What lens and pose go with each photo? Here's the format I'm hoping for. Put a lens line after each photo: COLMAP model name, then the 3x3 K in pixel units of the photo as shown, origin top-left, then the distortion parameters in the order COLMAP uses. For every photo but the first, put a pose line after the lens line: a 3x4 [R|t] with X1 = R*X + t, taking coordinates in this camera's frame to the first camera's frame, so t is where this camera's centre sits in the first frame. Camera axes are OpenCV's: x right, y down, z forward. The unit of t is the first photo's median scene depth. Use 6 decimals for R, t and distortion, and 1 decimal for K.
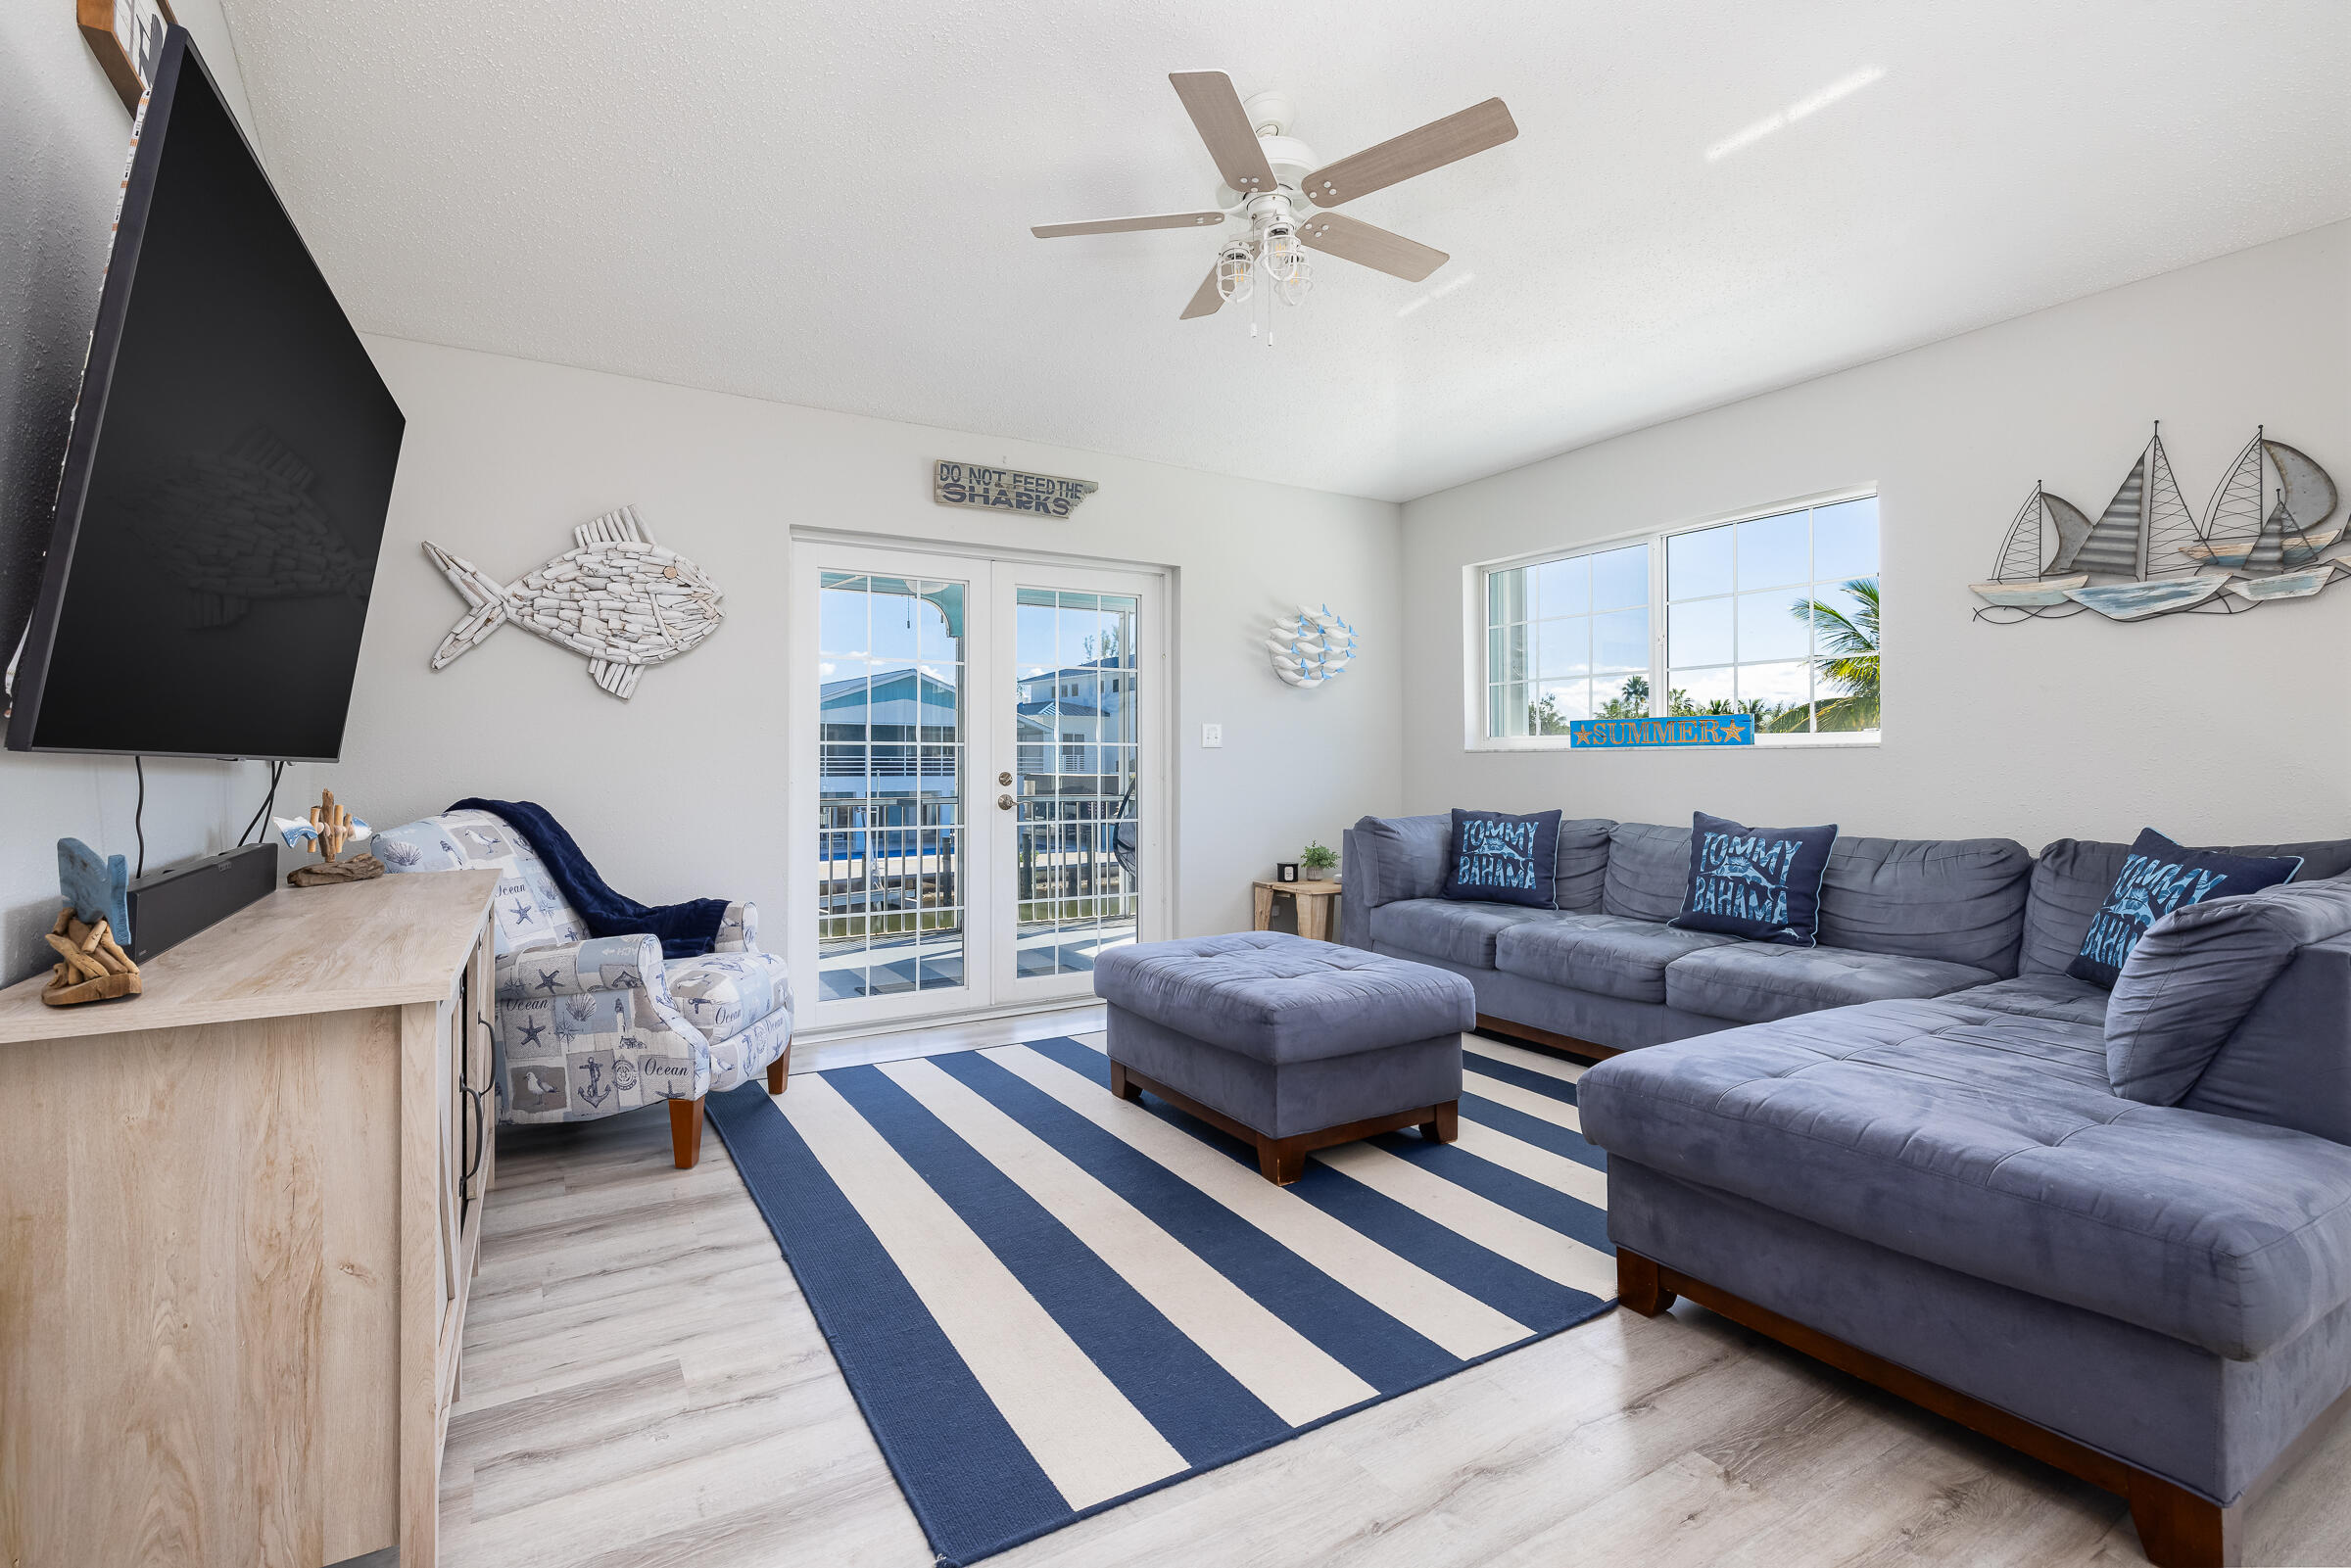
lens RADIAL K [[1038.9, 0, 1156.7], [0, 1038.9, 750.1], [0, 0, 1]] dist [0.004108, 0.000619]
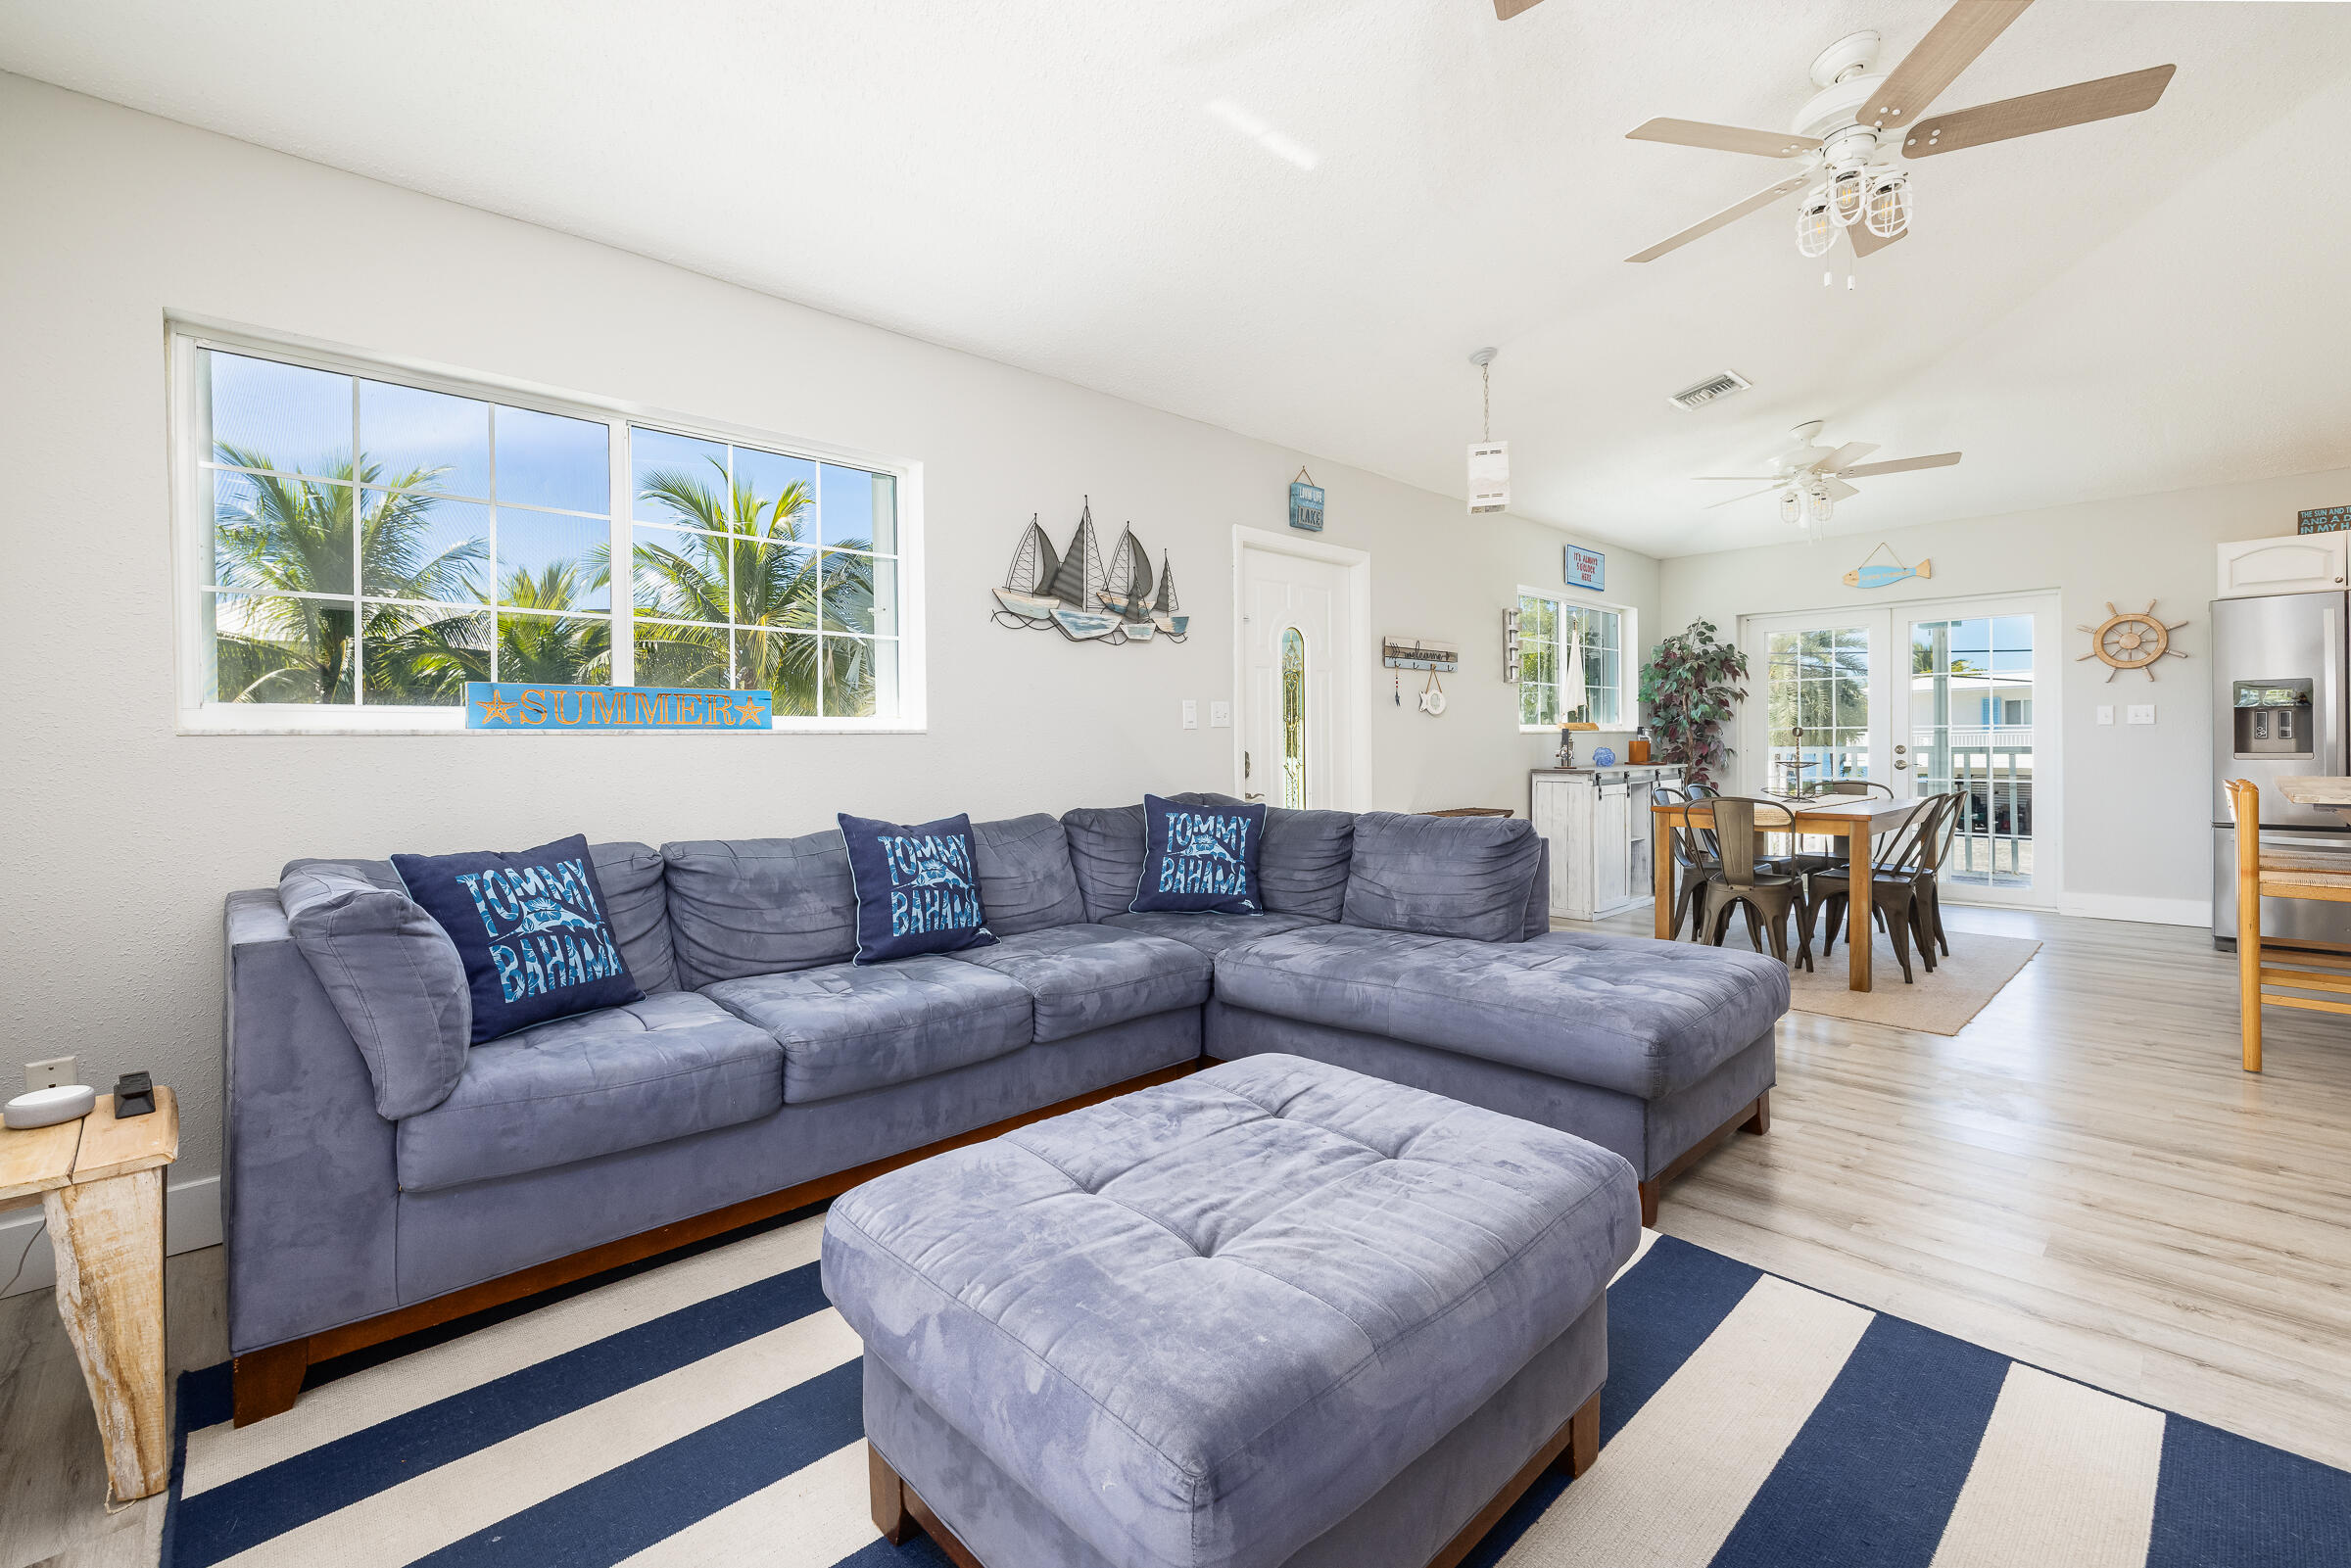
lens RADIAL K [[1038.9, 0, 1156.7], [0, 1038.9, 750.1], [0, 0, 1]] dist [0.004108, 0.000619]
pose [[-0.222086, 0.002238, 0.975025, -0.317261], [0.001674, 0.999997, -0.001914, 0.014938], [-0.975026, 0.001207, -0.222089, 1.026827]]
